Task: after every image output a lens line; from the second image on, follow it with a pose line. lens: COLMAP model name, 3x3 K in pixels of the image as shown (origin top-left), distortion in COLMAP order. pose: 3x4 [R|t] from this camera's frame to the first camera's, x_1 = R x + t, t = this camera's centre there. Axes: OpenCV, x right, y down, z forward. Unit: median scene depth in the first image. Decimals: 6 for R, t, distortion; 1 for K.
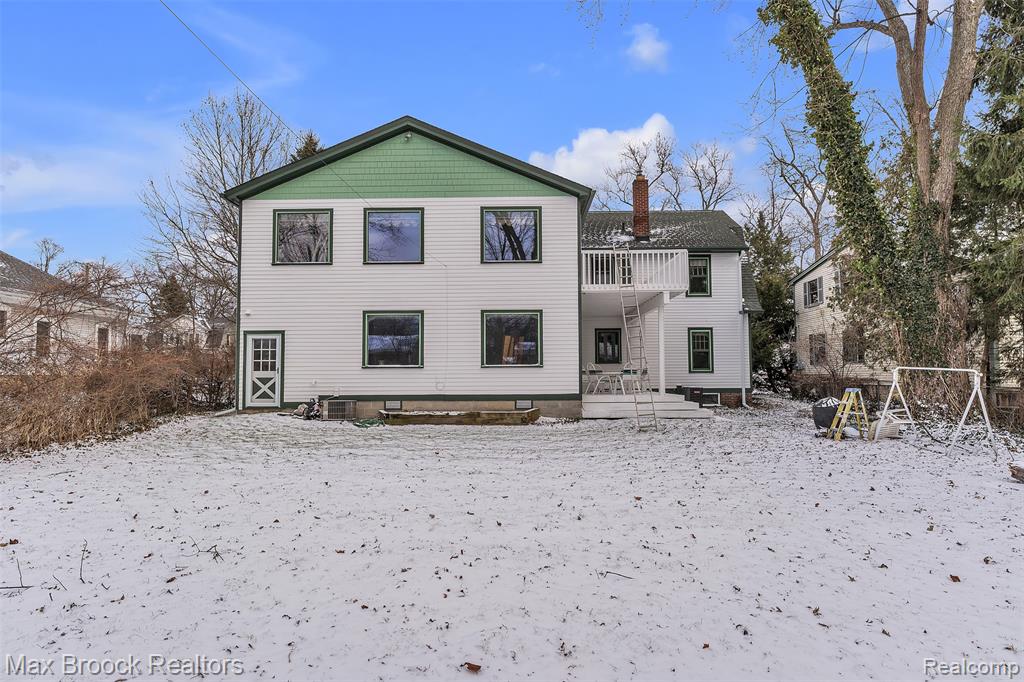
lens RADIAL K [[523.0, 0, 512.0], [0, 523.0, 341.0], [0, 0, 1]] dist [0.000658, 0.000108]
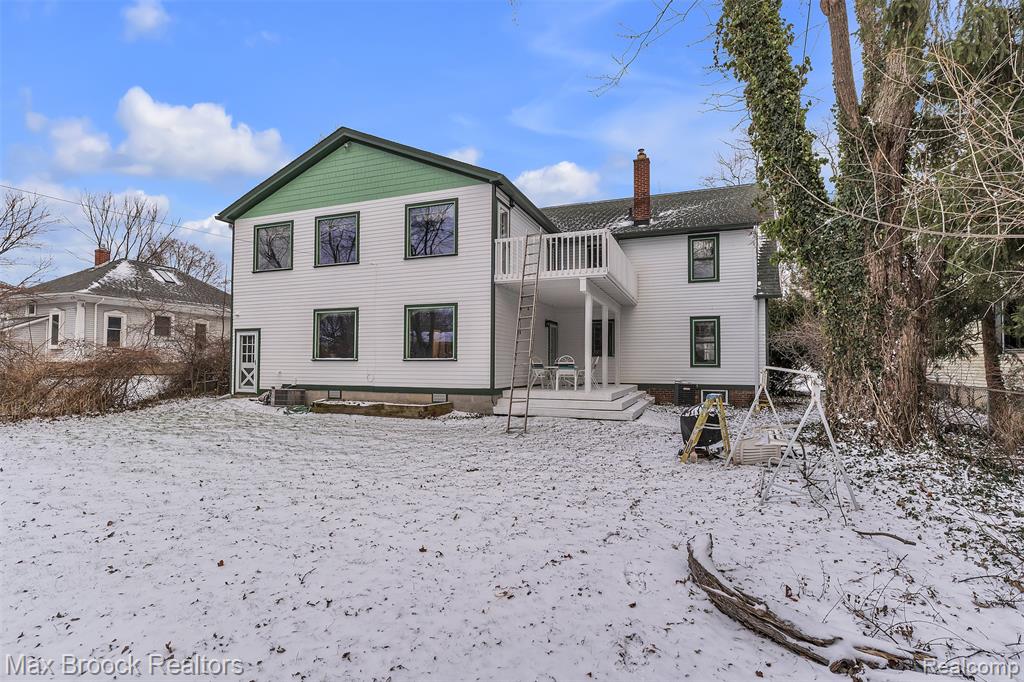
lens RADIAL K [[460.2, 0, 512.0], [0, 460.2, 341.0], [0, 0, 1]] dist [-0.000685, 0.000004]
pose [[0.942975, -0.007670, -0.332775, 0.442538], [0.012931, 0.999824, 0.013597, 0.002011], [0.332612, -0.017125, 0.942908, 0.213265]]
